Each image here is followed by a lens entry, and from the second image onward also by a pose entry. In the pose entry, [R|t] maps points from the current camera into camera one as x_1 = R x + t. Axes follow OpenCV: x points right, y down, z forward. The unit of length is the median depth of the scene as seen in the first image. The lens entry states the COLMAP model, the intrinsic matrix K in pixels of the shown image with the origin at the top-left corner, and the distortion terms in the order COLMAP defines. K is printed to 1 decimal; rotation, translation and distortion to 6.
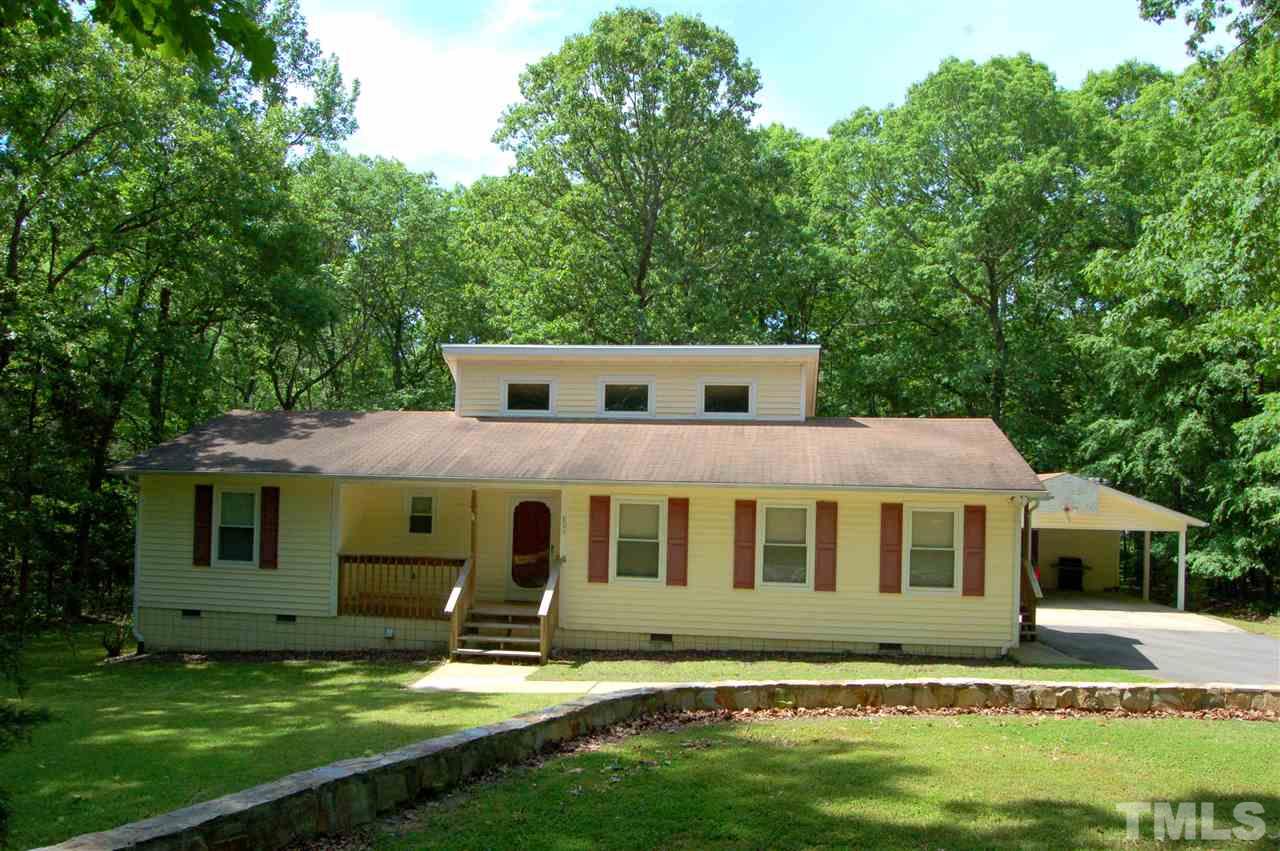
lens RADIAL K [[1013.3, 0, 637.5], [0, 1013.3, 427.2], [0, 0, 1]] dist [-0.086131, 0.030427]
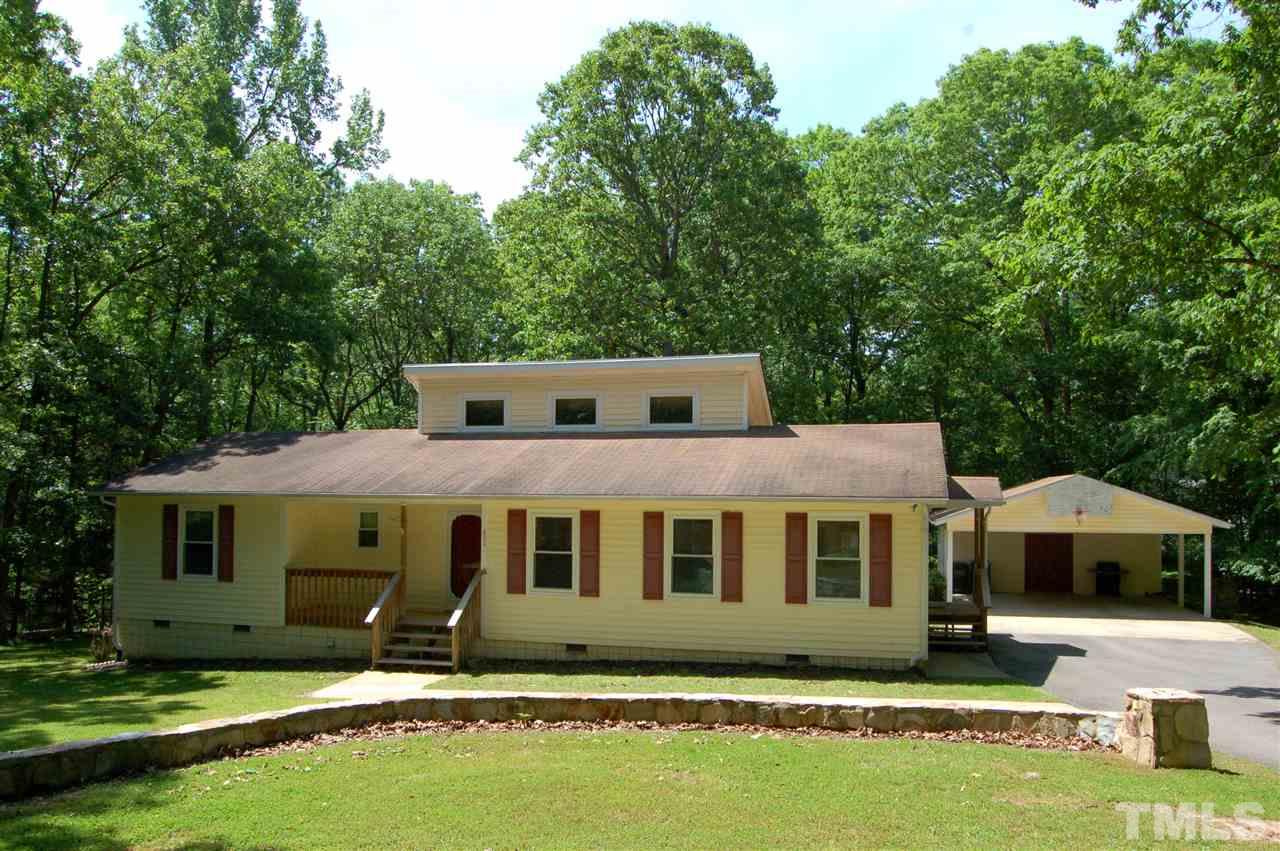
lens RADIAL K [[1013.3, 0, 651.0], [0, 1013.3, 430.3], [0, 0, 1]] dist [-0.086131, 0.030427]
pose [[0.991826, -0.026025, -0.124916, 0.220550], [0.025717, 0.999661, -0.004078, -0.004794], [0.124980, 0.000832, 0.992159, -0.001285]]
